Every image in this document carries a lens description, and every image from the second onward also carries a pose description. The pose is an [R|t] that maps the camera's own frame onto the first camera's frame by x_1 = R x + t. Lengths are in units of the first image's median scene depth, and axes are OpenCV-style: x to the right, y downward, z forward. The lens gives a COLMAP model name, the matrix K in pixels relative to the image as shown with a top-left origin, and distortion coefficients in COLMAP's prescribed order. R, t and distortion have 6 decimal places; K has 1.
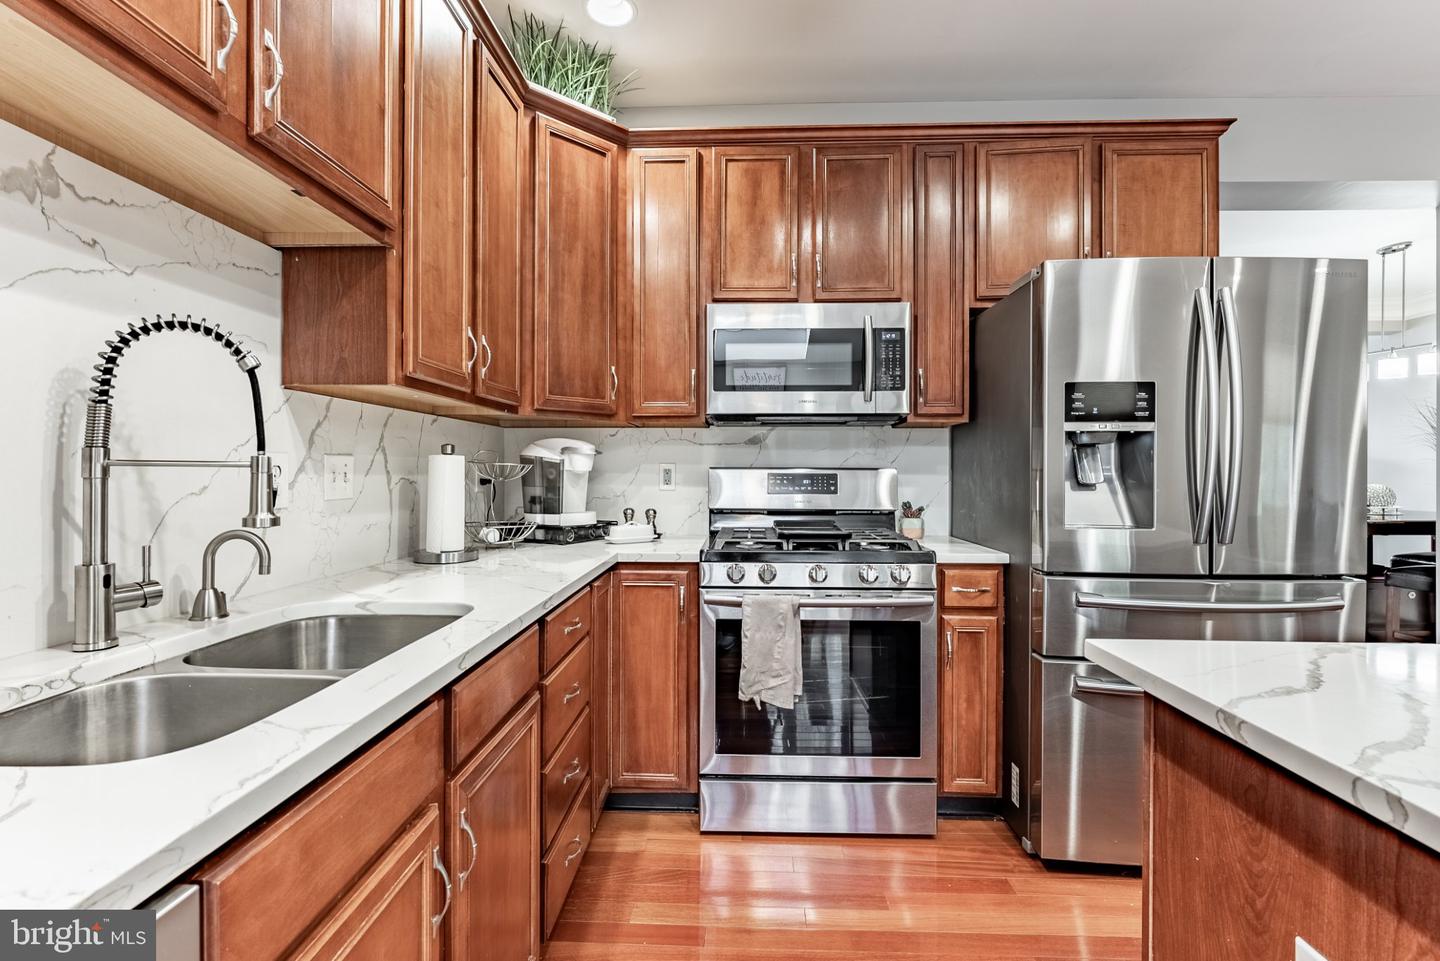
lens RADIAL K [[655.0, 0, 721.7], [0, 655.0, 471.1], [0, 0, 1]] dist [0.001705, 0.000184]
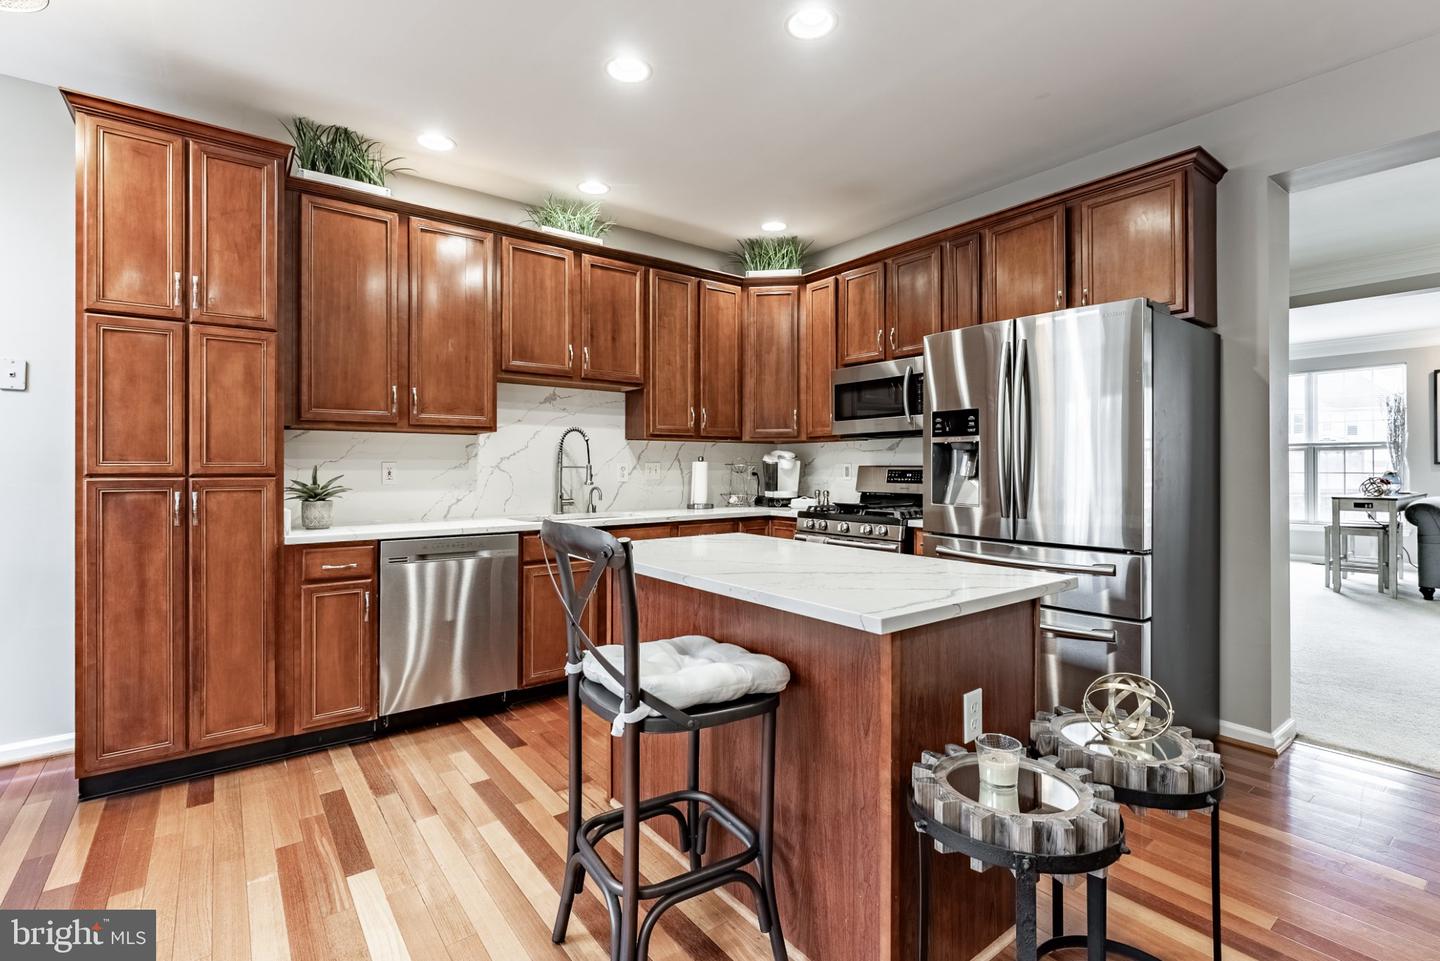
lens RADIAL K [[655.0, 0, 715.3], [0, 655.0, 473.5], [0, 0, 1]] dist [0.001705, 0.000184]
pose [[0.634716, 0.004686, -0.772731, 1.131088], [0.003157, 0.999958, 0.008657, -0.002003], [0.772739, -0.007934, 0.634674, -0.327175]]
